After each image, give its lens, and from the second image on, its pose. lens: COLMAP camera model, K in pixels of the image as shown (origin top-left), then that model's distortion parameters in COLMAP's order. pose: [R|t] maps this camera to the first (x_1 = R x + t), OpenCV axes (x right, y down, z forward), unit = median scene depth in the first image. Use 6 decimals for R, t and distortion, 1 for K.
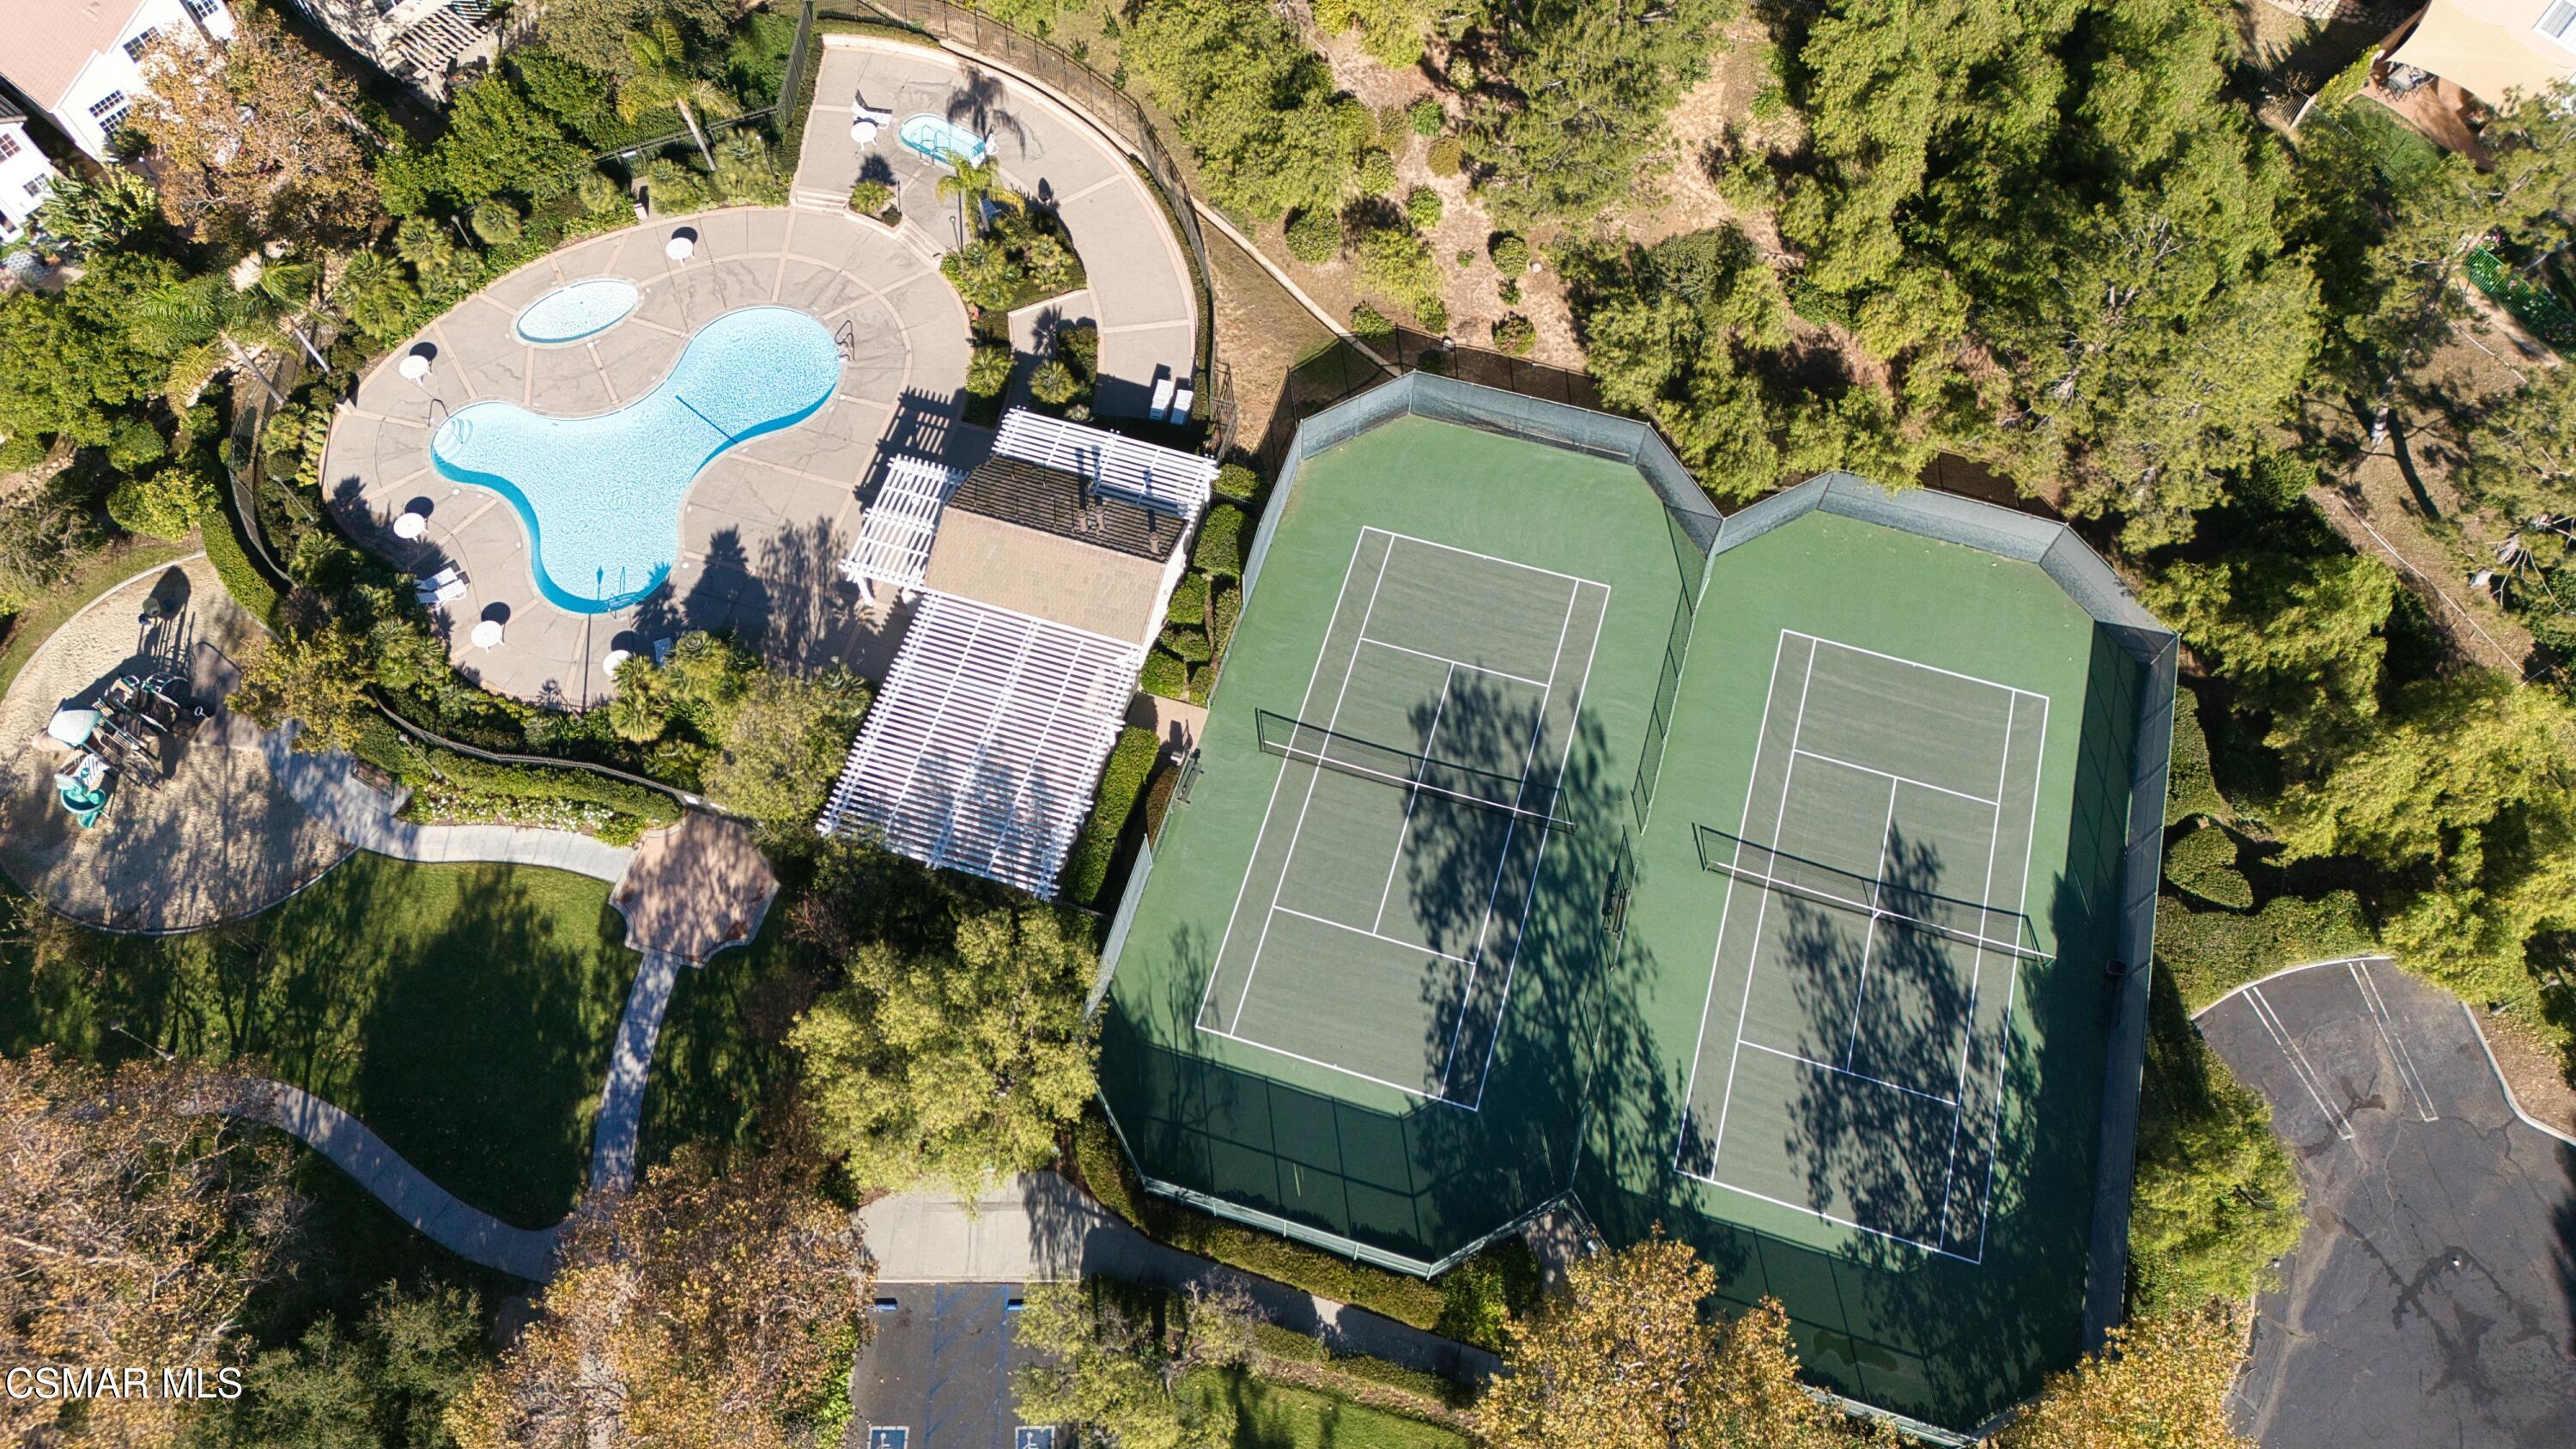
lens RADIAL K [[1783.4, 0, 1285.6], [0, 1783.4, 723.9], [0, 0, 1]] dist [0.070129, -0.066496]
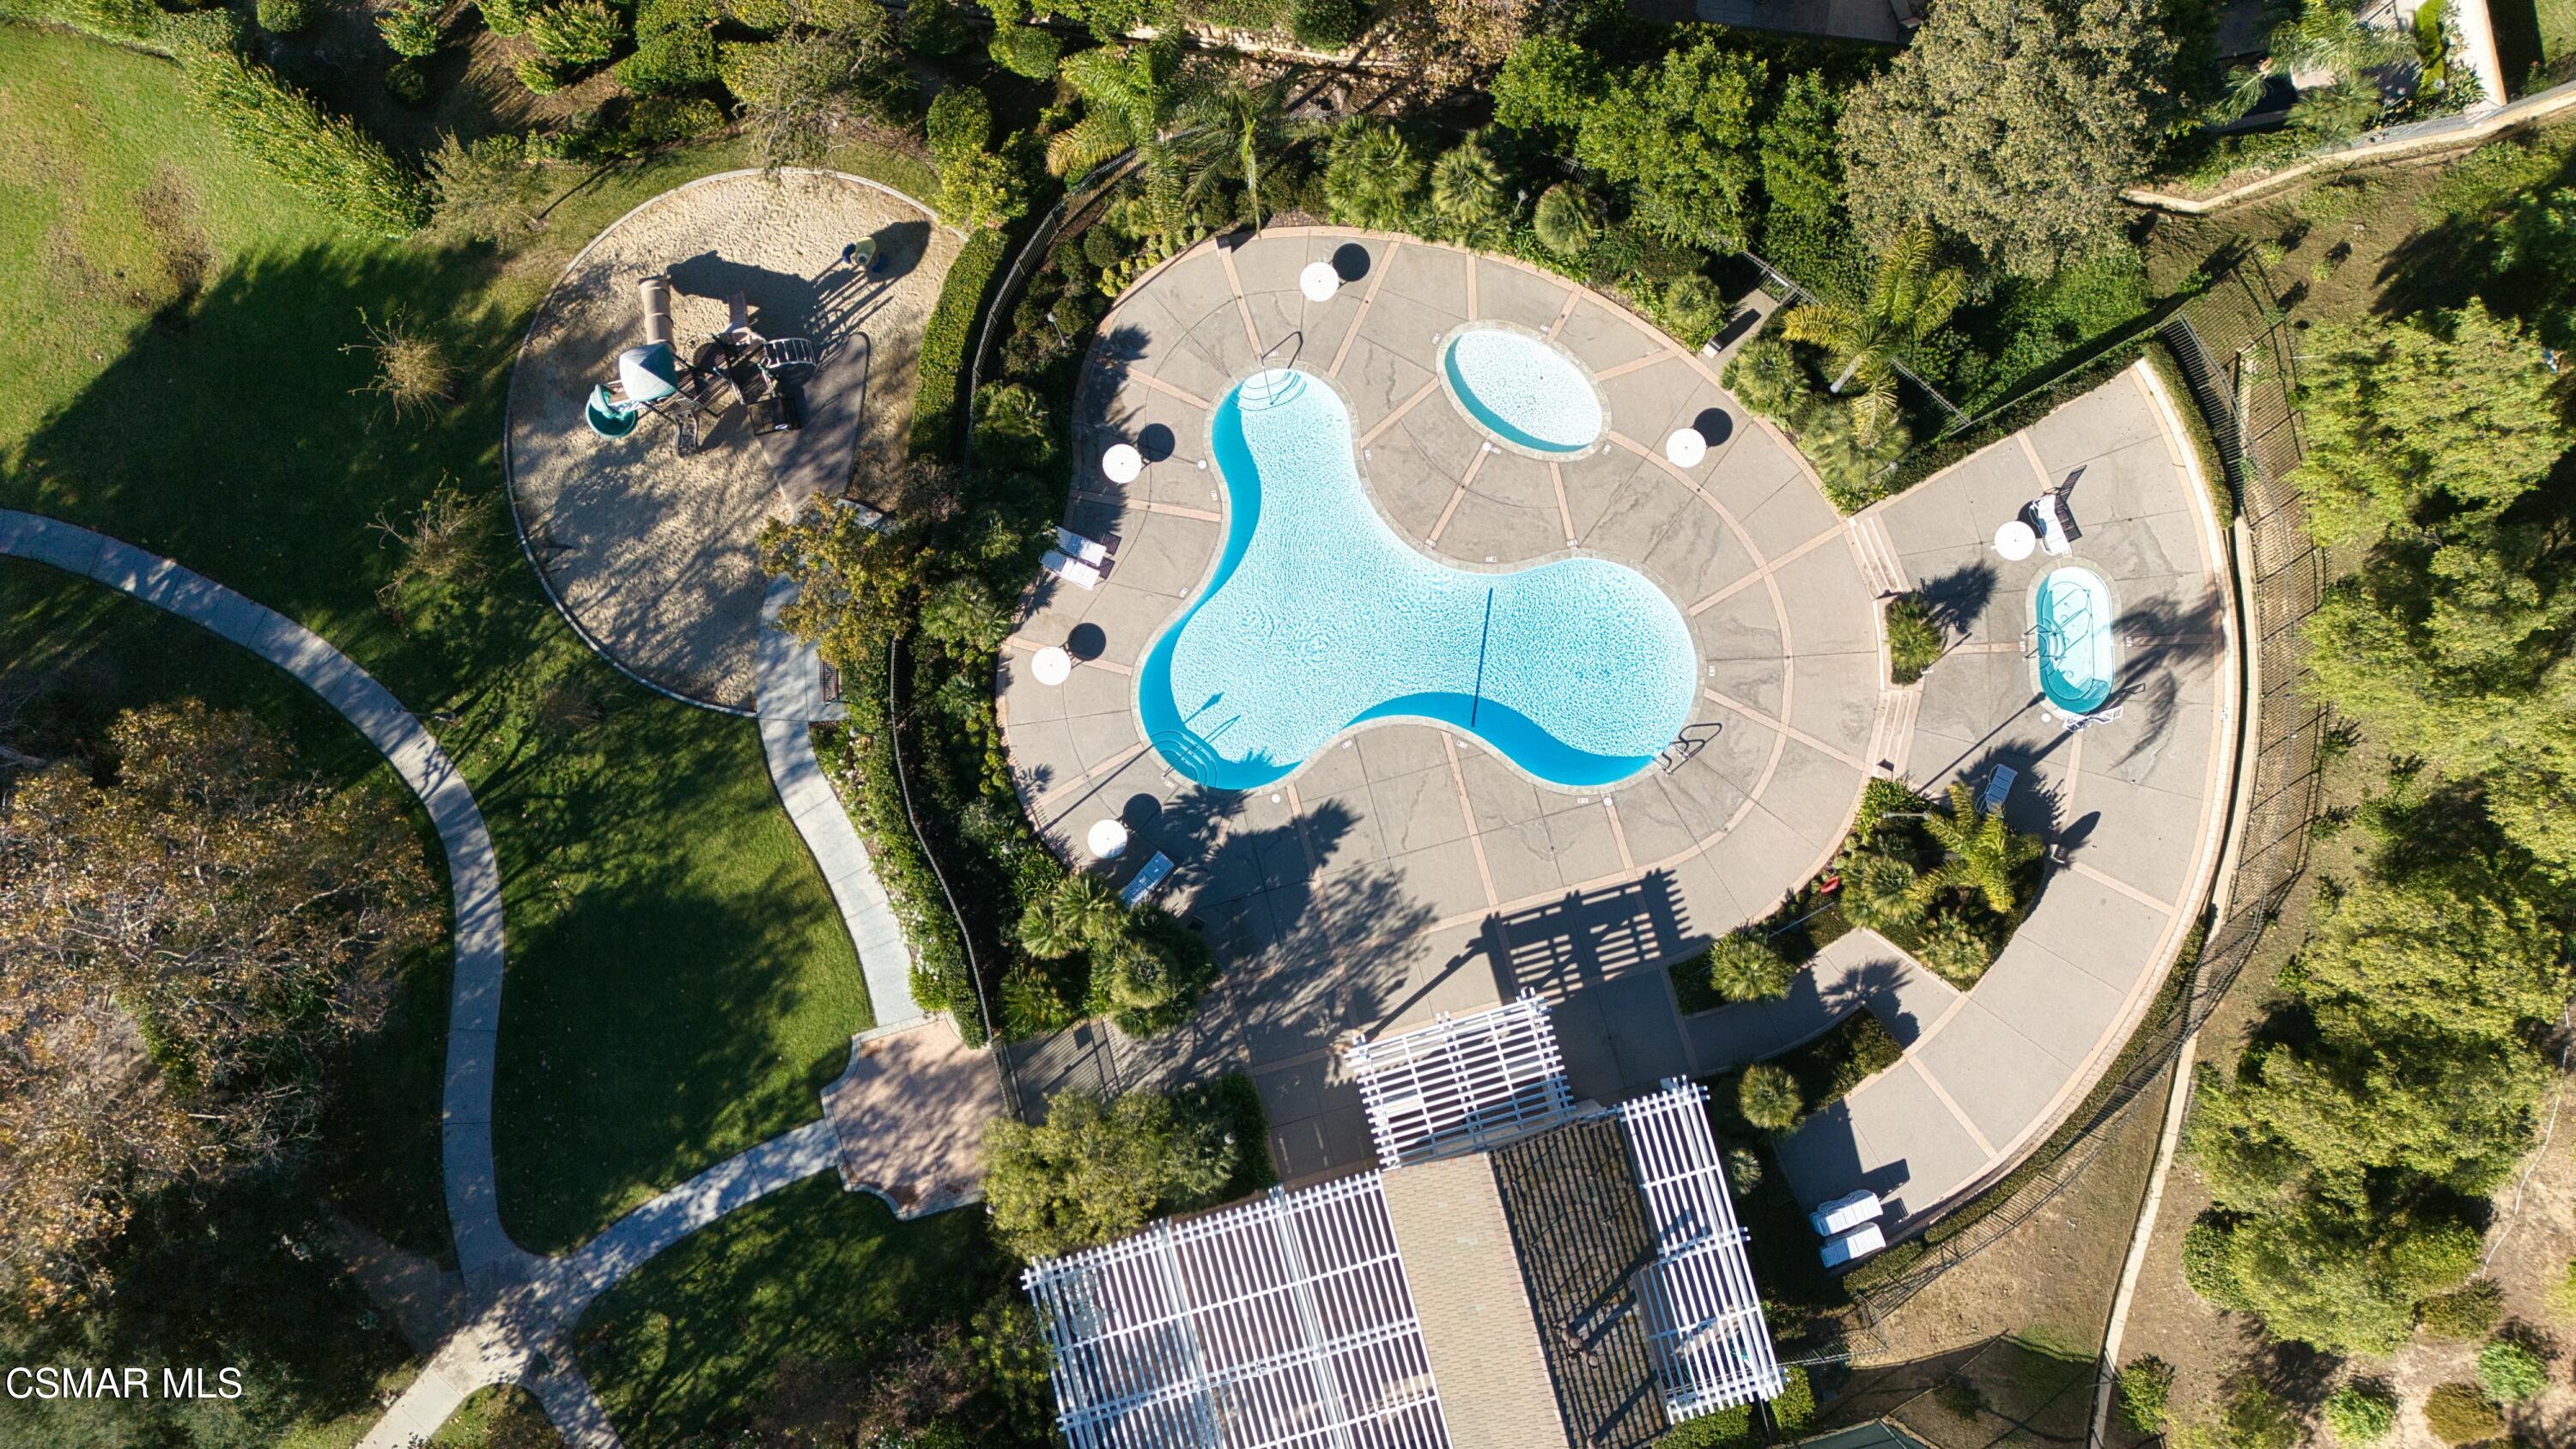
lens RADIAL K [[1783.4, 0, 1273.6], [0, 1783.4, 755.1], [0, 0, 1]] dist [0.070129, -0.066496]
pose [[0.531002, 0.846381, -0.040943, -0.341727], [-0.755475, 0.494747, 0.429516, -0.442171], [0.383790, -0.197142, 0.902131, 0.358801]]
